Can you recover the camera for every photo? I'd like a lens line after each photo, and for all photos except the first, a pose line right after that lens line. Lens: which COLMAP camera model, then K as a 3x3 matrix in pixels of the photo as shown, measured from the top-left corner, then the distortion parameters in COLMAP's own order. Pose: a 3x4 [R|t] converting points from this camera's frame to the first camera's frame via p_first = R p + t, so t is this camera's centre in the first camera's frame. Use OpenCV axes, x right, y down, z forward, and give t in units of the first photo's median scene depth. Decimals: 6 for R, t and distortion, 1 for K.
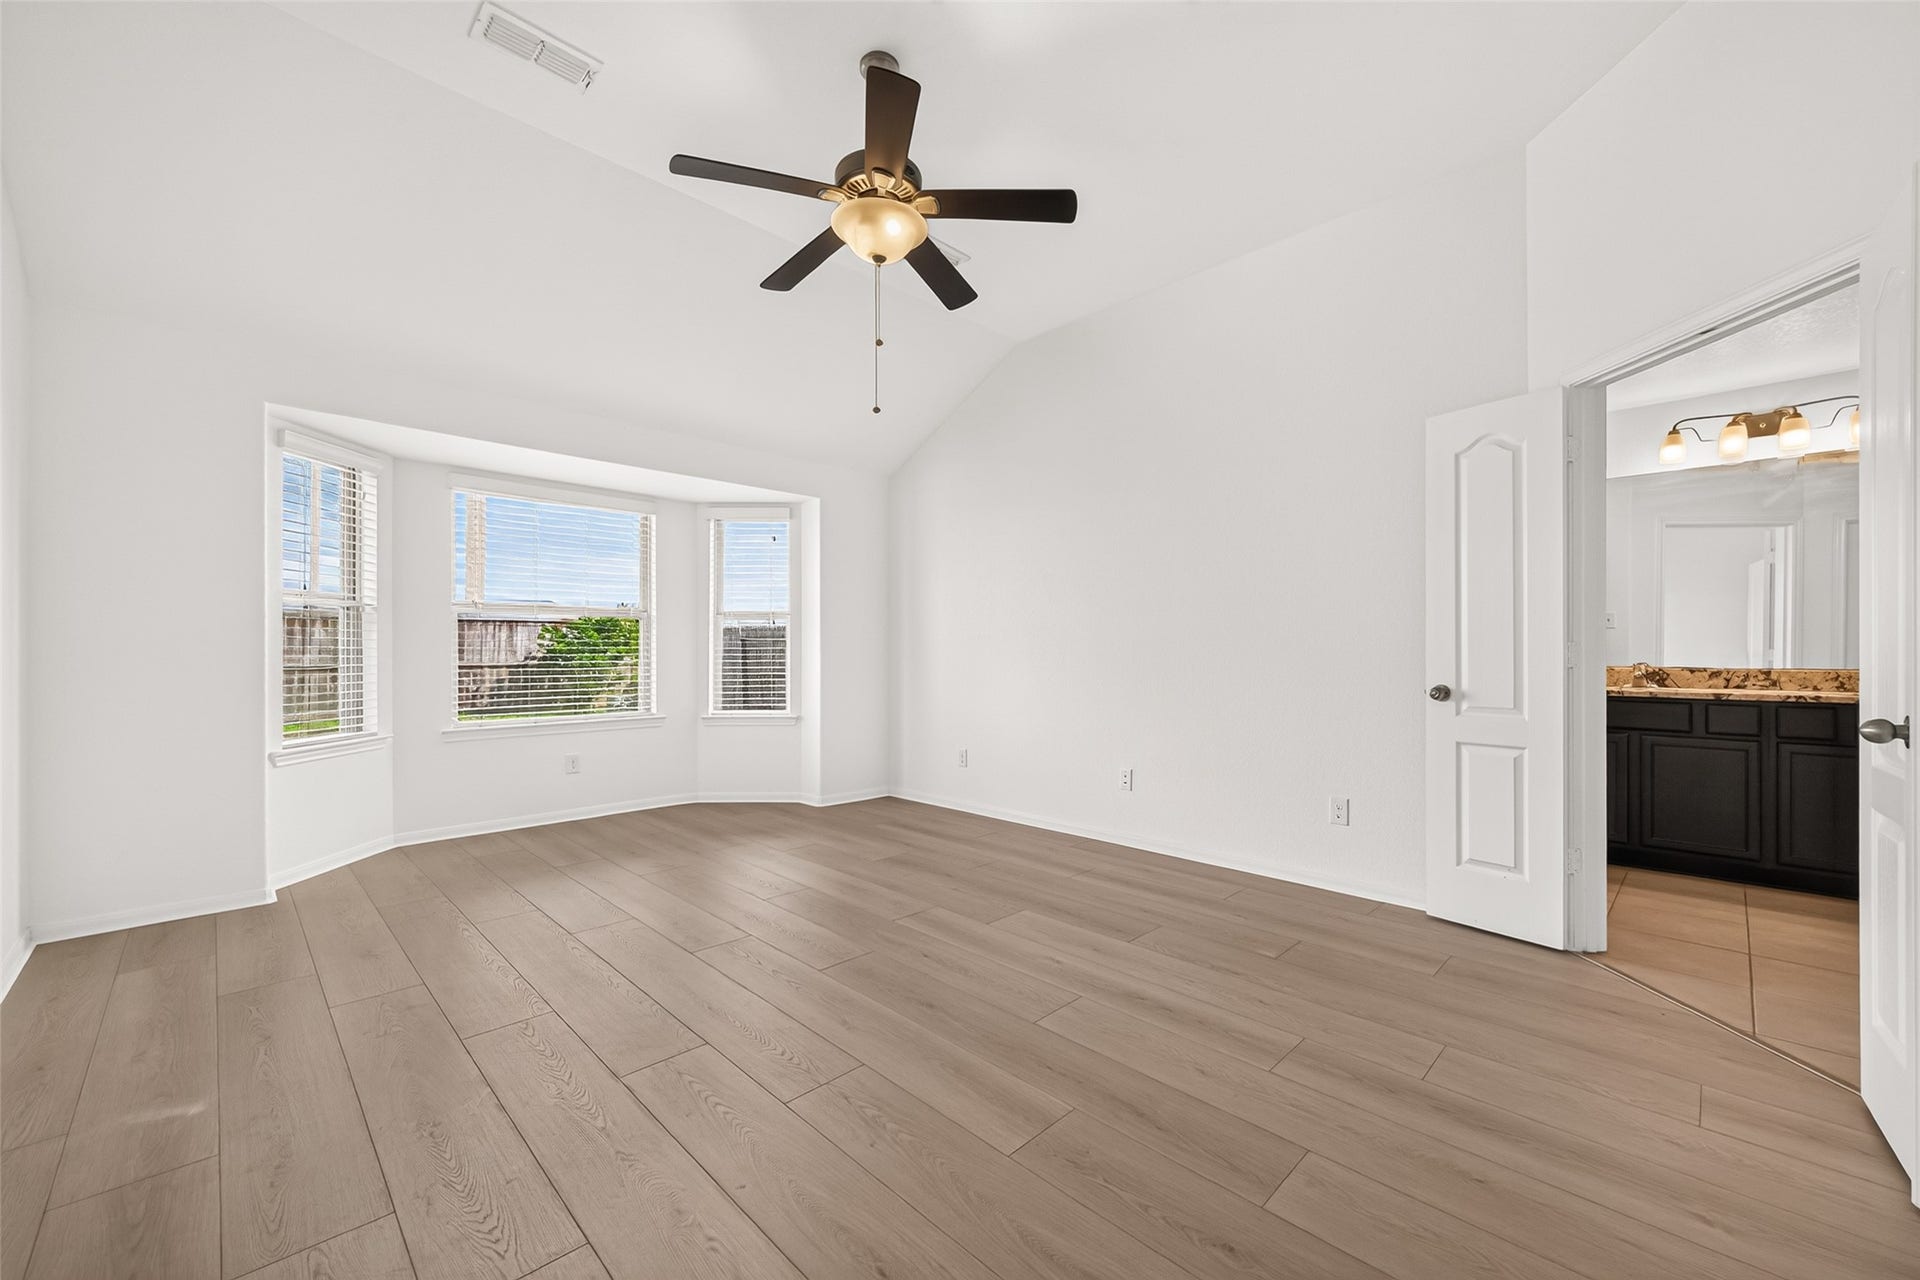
lens RADIAL K [[748.0, 0, 975.8], [0, 748.0, 652.6], [0, 0, 1]] dist [0.002316, -0.000376]
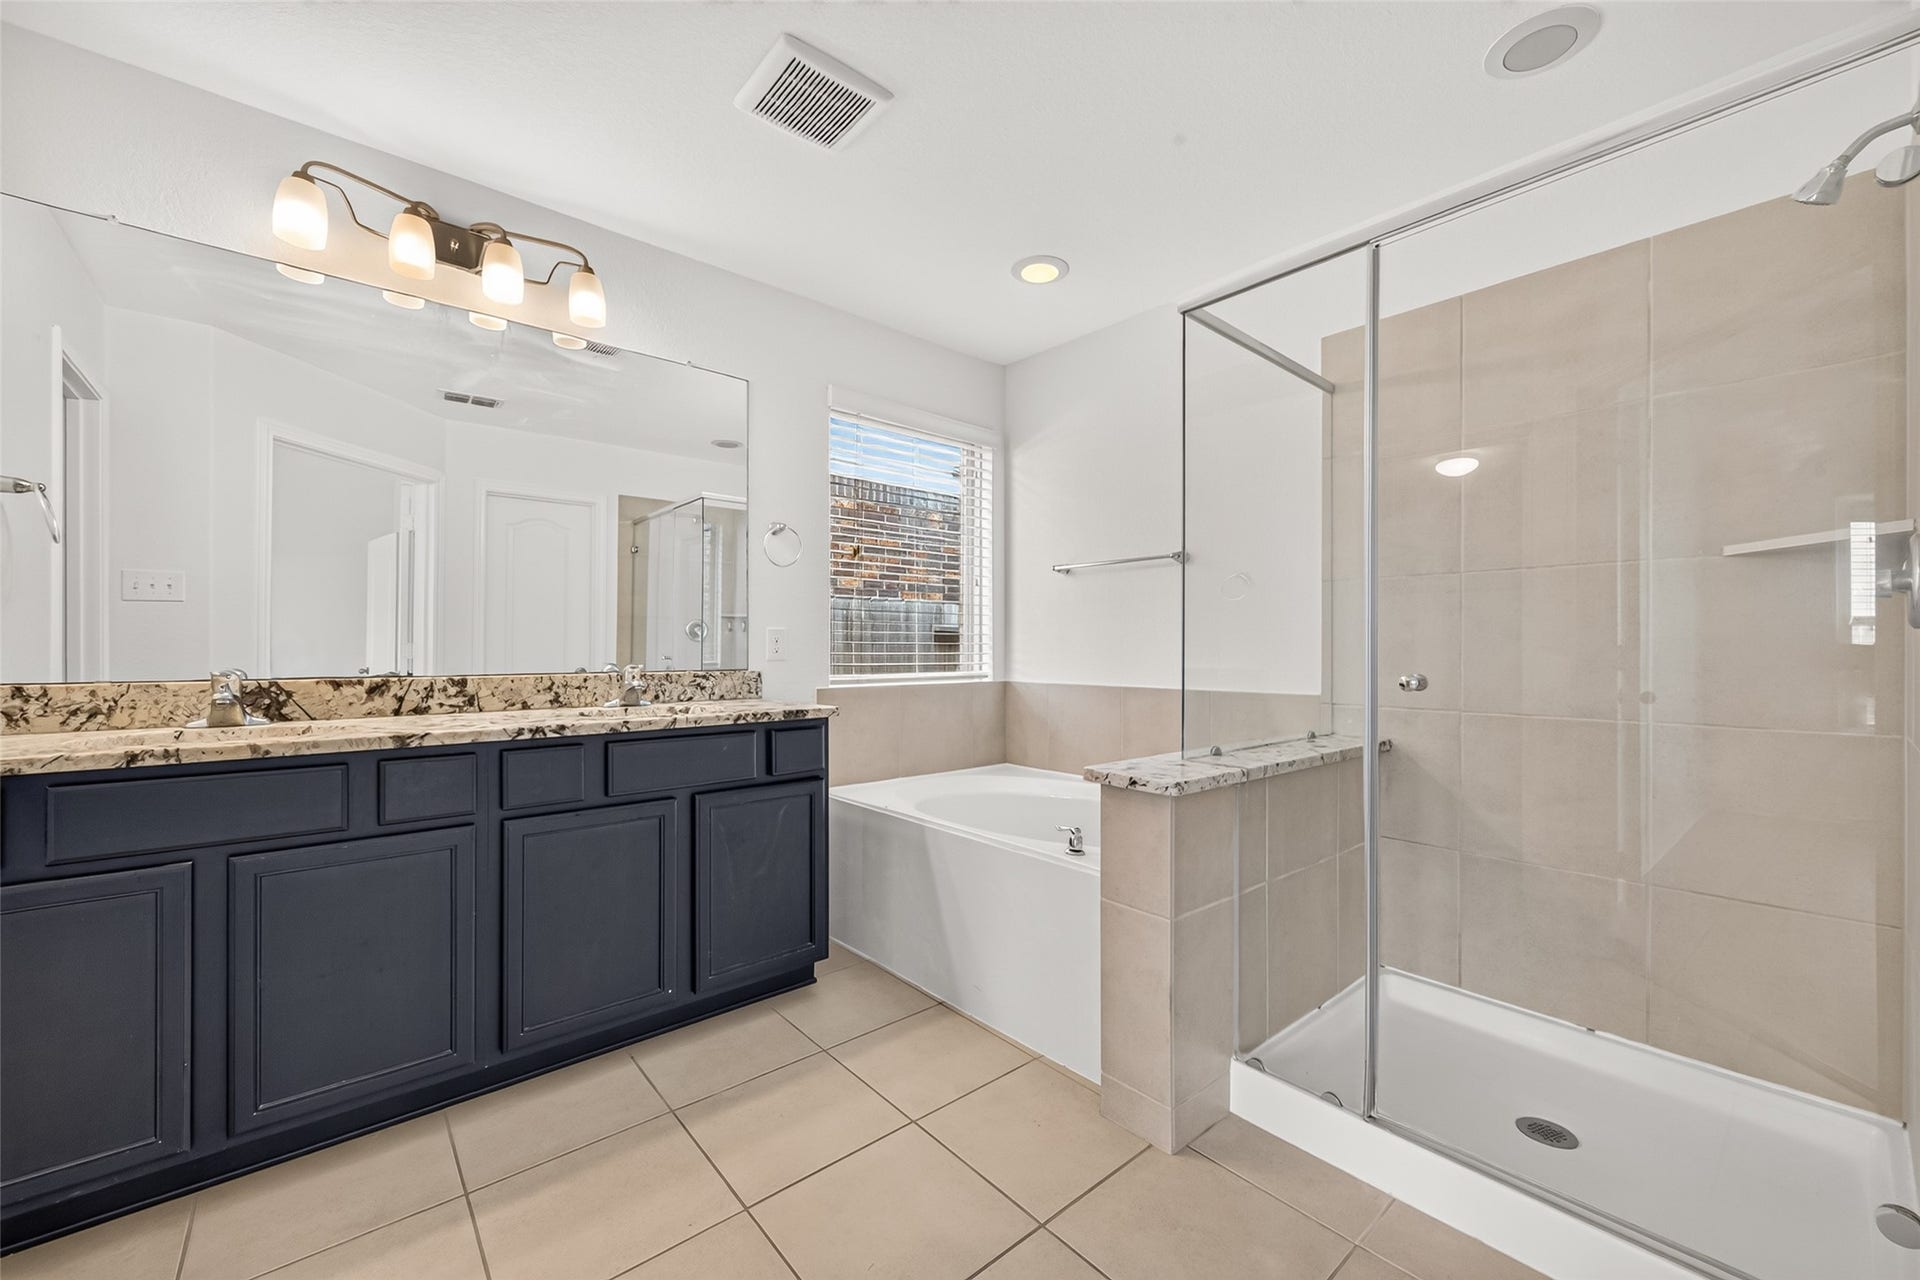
lens RADIAL K [[748.0, 0, 960.8], [0, 748.0, 644.1], [0, 0, 1]] dist [0.002316, -0.000376]
pose [[0.074387, 0.004669, 0.997219, 0.524851], [0.000358, 0.999989, -0.004708, 0.000496], [-0.997229, 0.000707, 0.074385, 0.588039]]
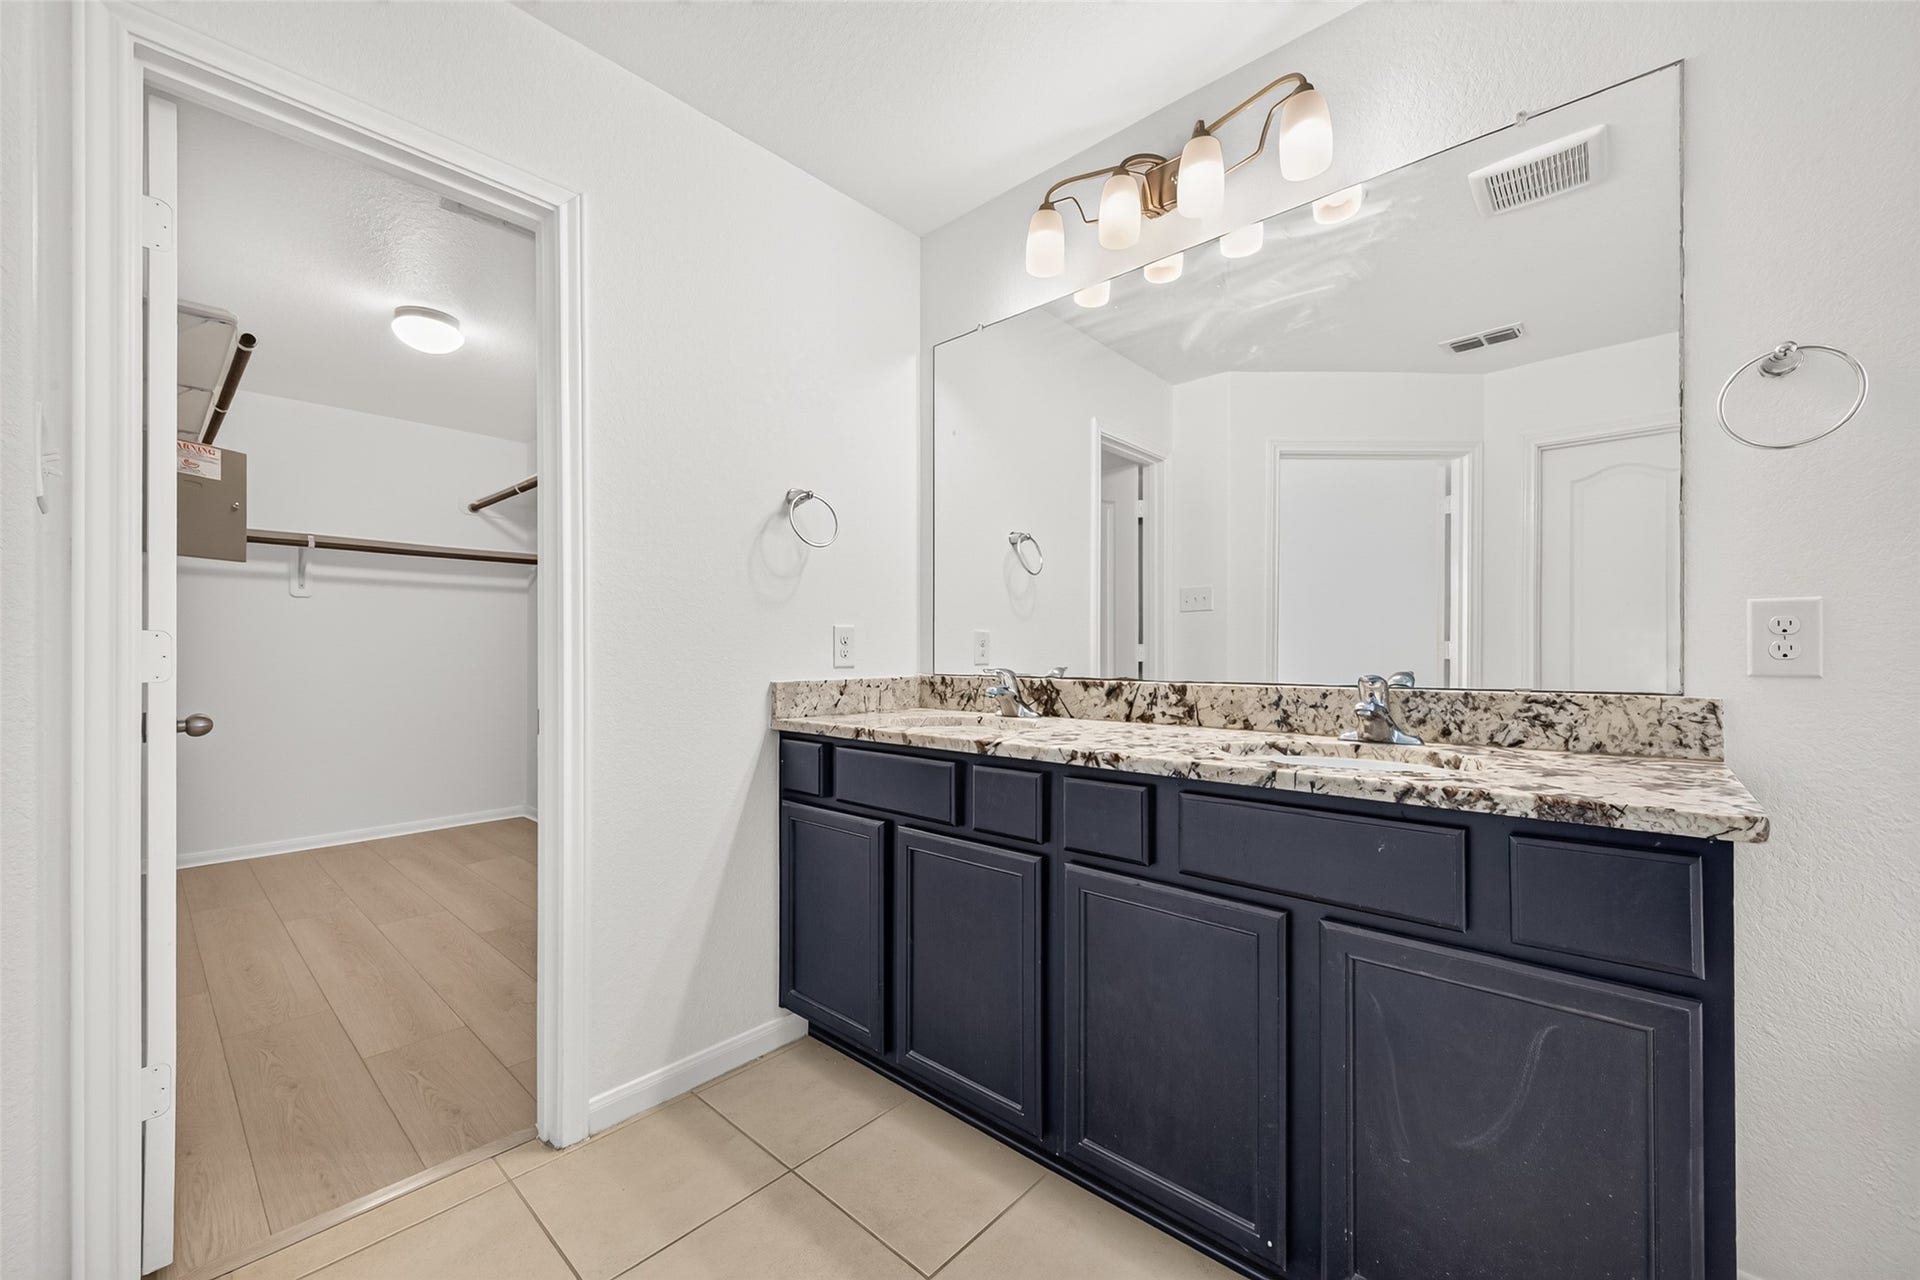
lens RADIAL K [[748.0, 0, 962.9], [0, 748.0, 656.7], [0, 0, 1]] dist [0.002316, -0.000376]
pose [[0.998770, -0.003166, 0.049476, 0.904560], [0.002809, 0.999970, 0.007285, 0.001554], [-0.049498, -0.007137, 0.998749, 0.531582]]
